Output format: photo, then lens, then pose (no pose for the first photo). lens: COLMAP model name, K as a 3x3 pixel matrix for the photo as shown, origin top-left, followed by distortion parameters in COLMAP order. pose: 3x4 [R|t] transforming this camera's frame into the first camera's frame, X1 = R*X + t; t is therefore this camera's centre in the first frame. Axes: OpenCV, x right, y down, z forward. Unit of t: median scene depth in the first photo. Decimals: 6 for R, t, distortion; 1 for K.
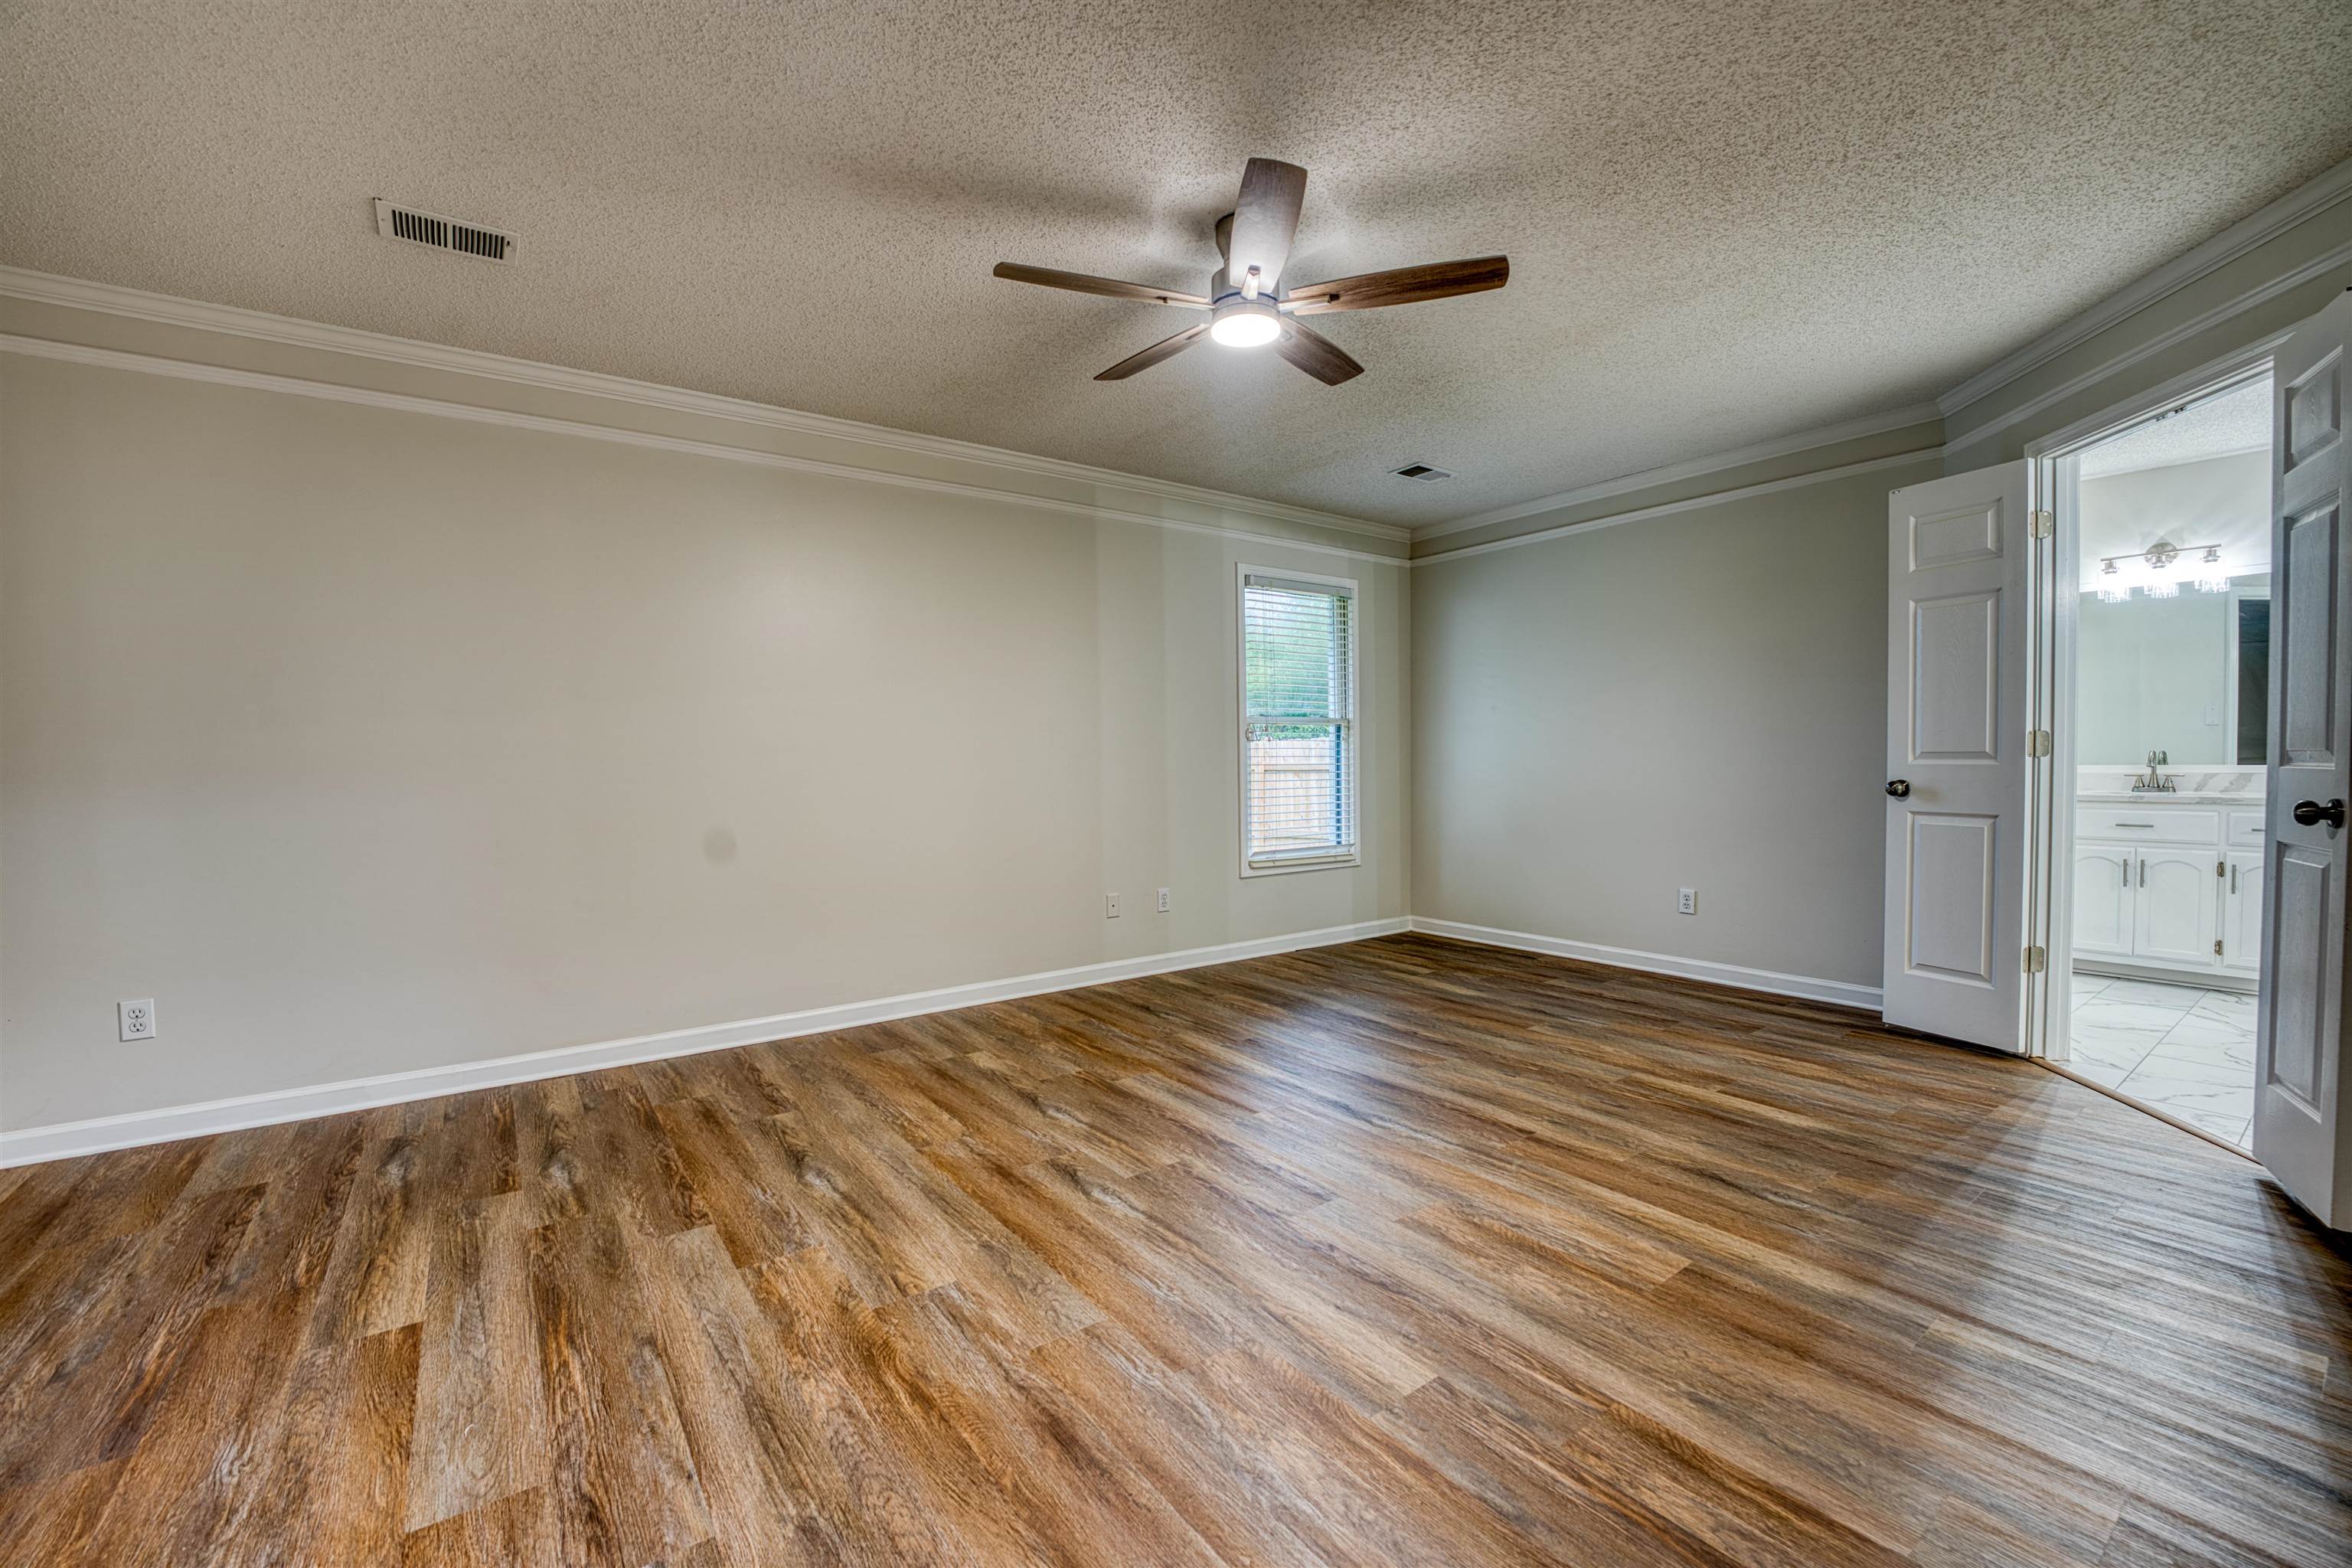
lens RADIAL K [[955.0, 0, 1175.5], [0, 955.0, 791.0], [0, 0, 1]] dist [-0.024343, 0.000366]
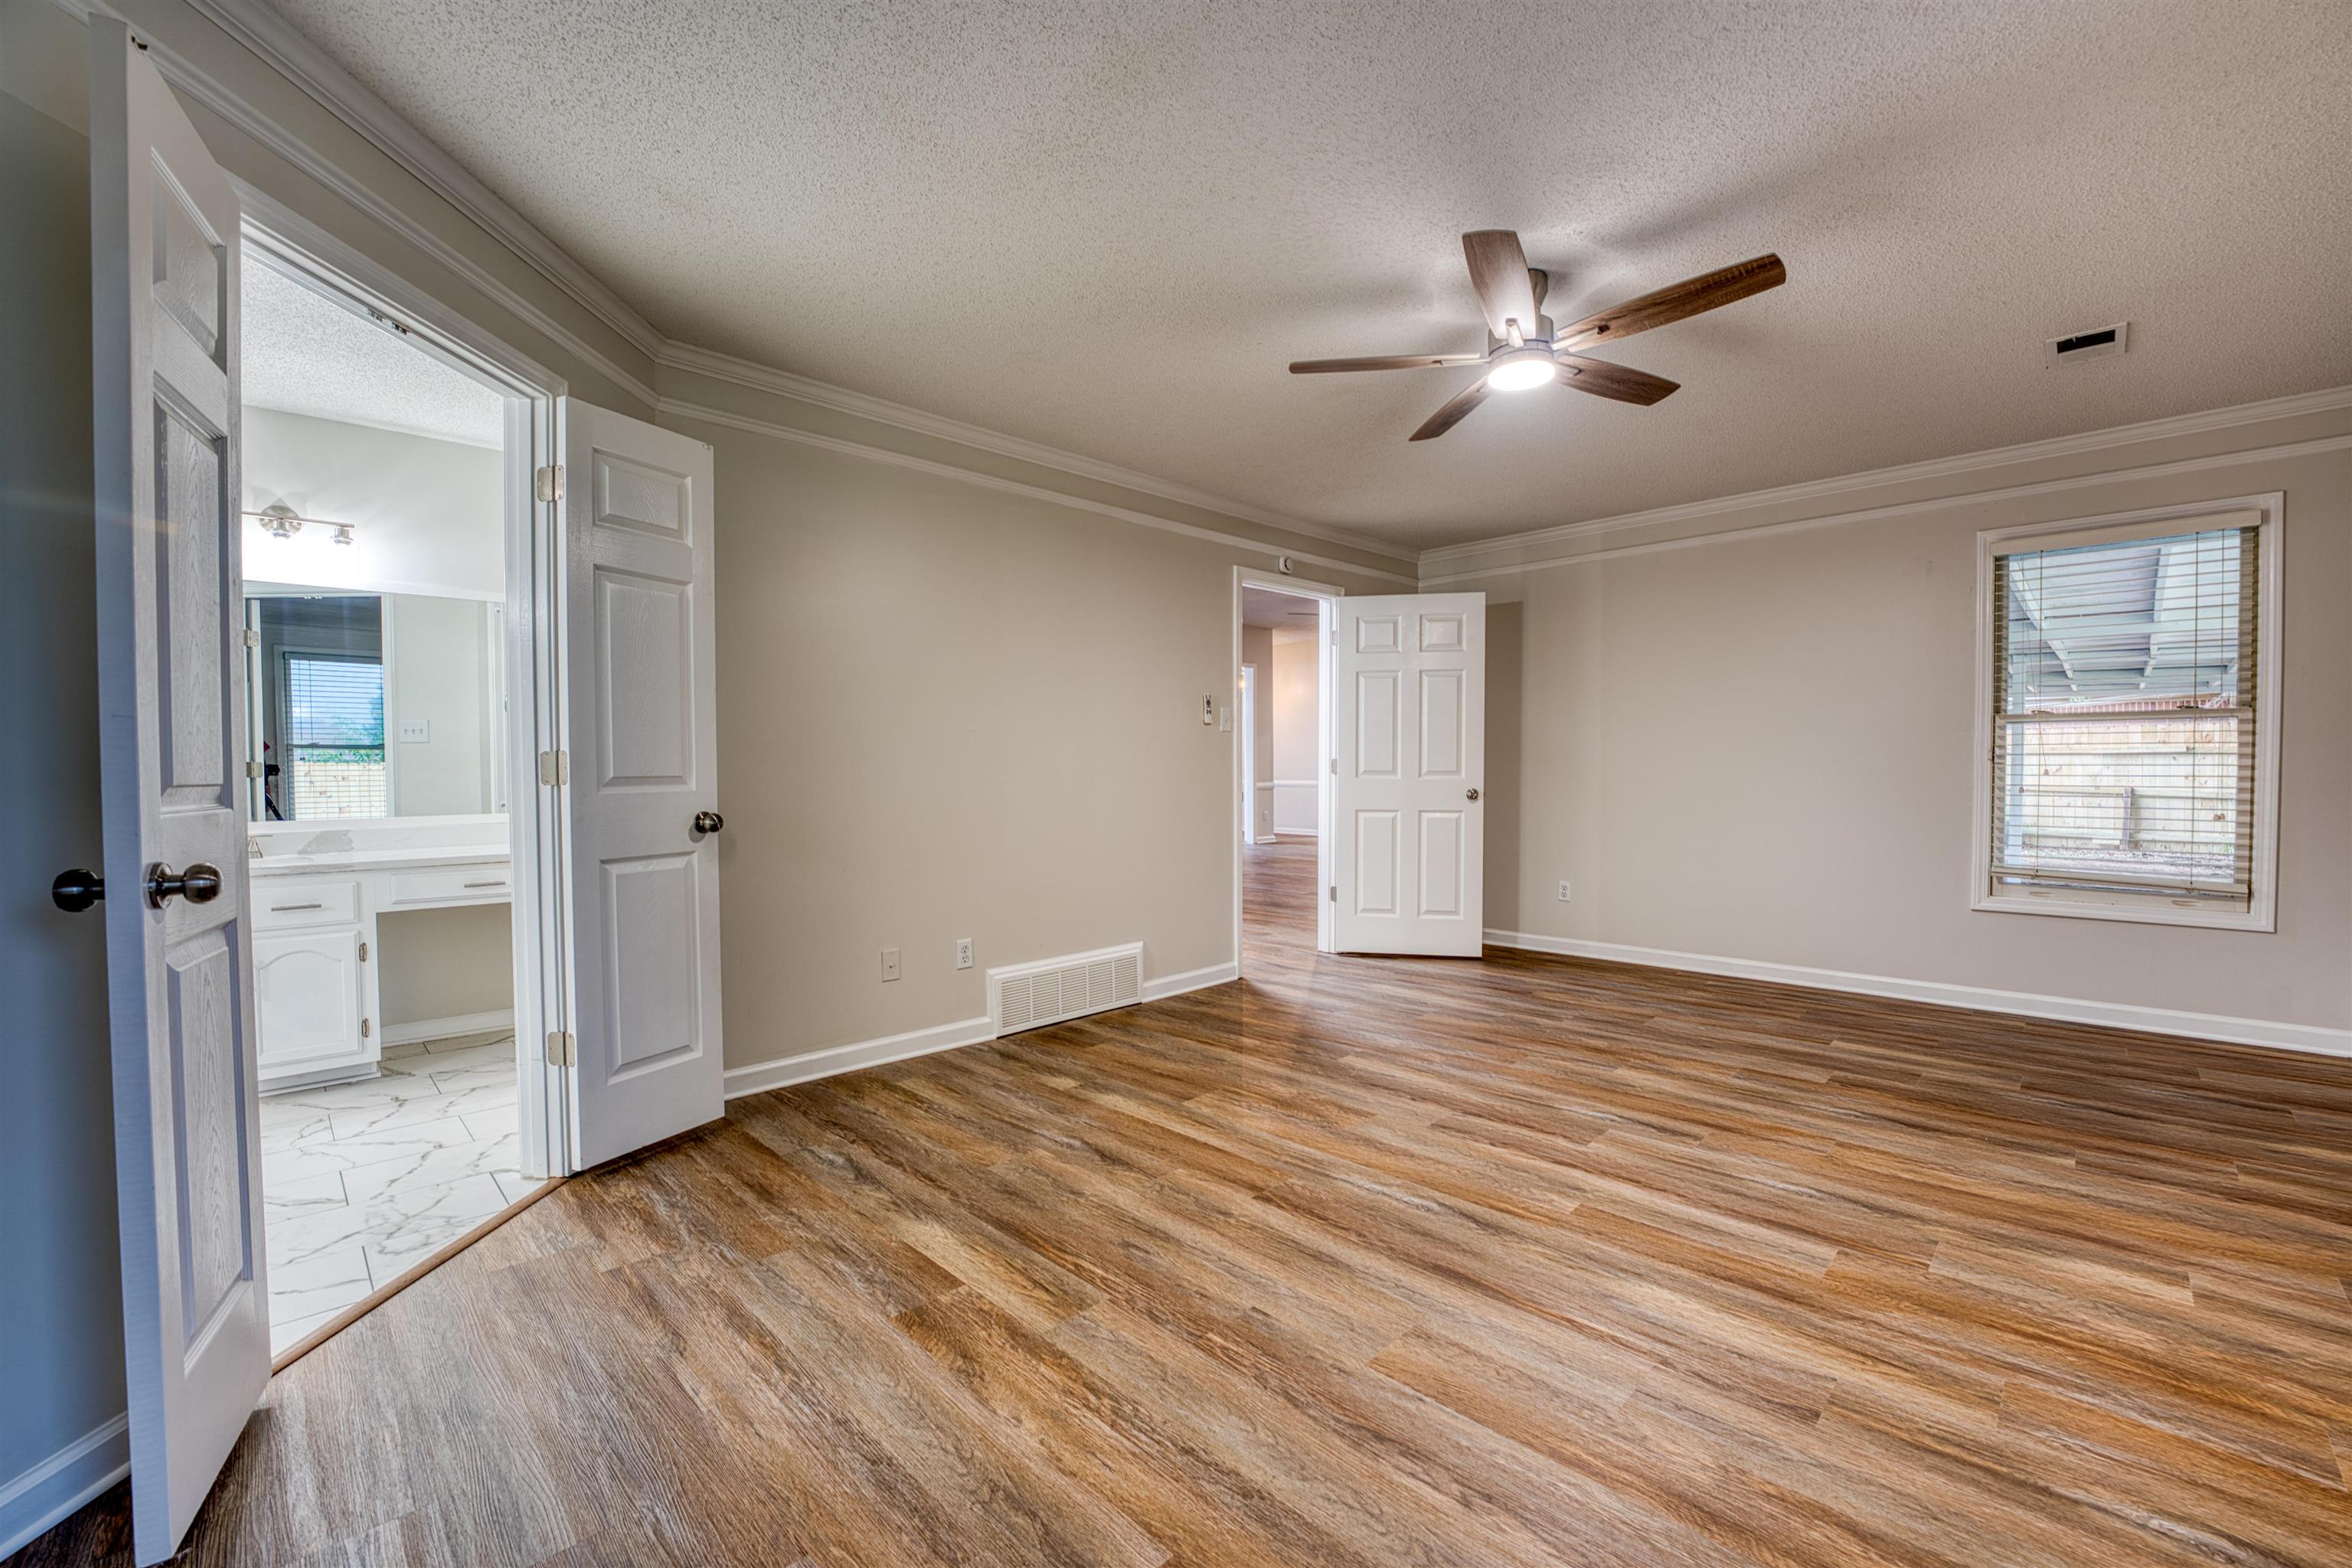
lens RADIAL K [[955.0, 0, 1175.5], [0, 955.0, 791.0], [0, 0, 1]] dist [-0.024343, 0.000366]
pose [[-0.988575, 0.020565, -0.149321, 0.617572], [0.011587, 0.998086, 0.060746, -0.078576], [0.150285, 0.058322, -0.986921, 1.978452]]
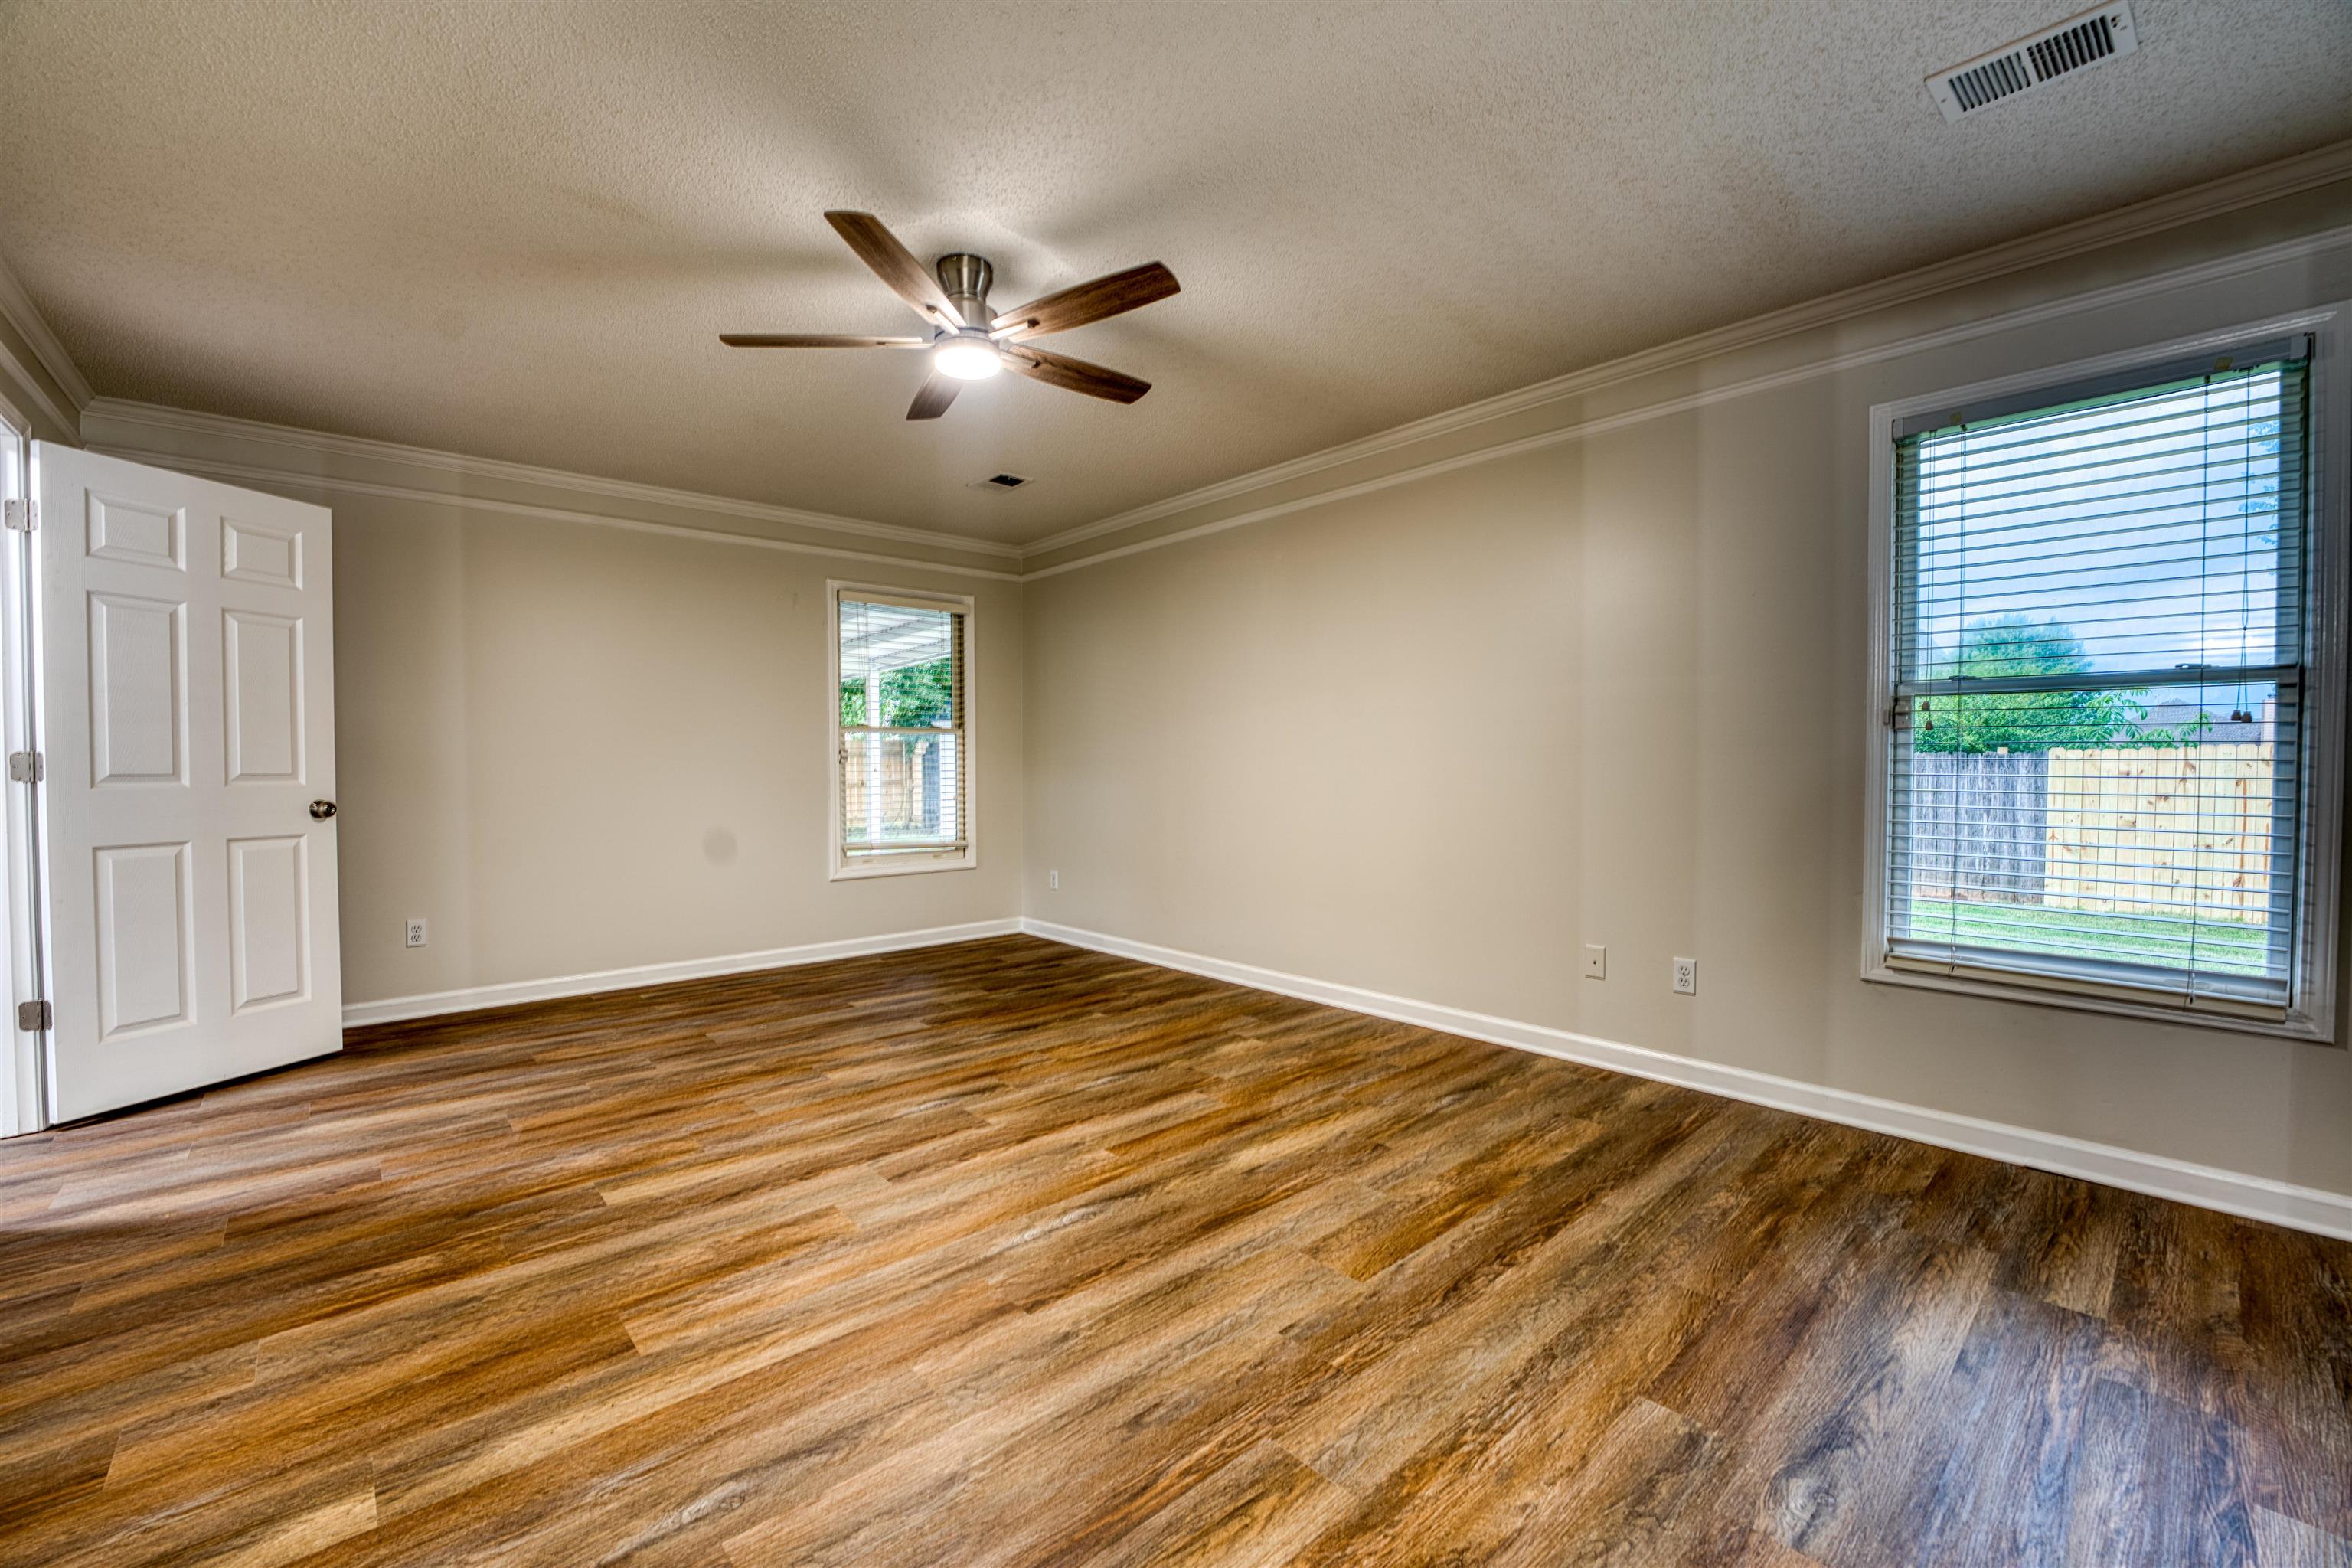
lens RADIAL K [[956.1, 0, 1170.8], [0, 956.1, 789.2], [0, 0, 1]] dist [-0.028693, 0.002771]
pose [[0.100415, 0.038787, -0.994189, 1.138557], [-0.031603, 0.998860, 0.035777, -0.052308], [0.994444, 0.027827, 0.101526, 1.097316]]
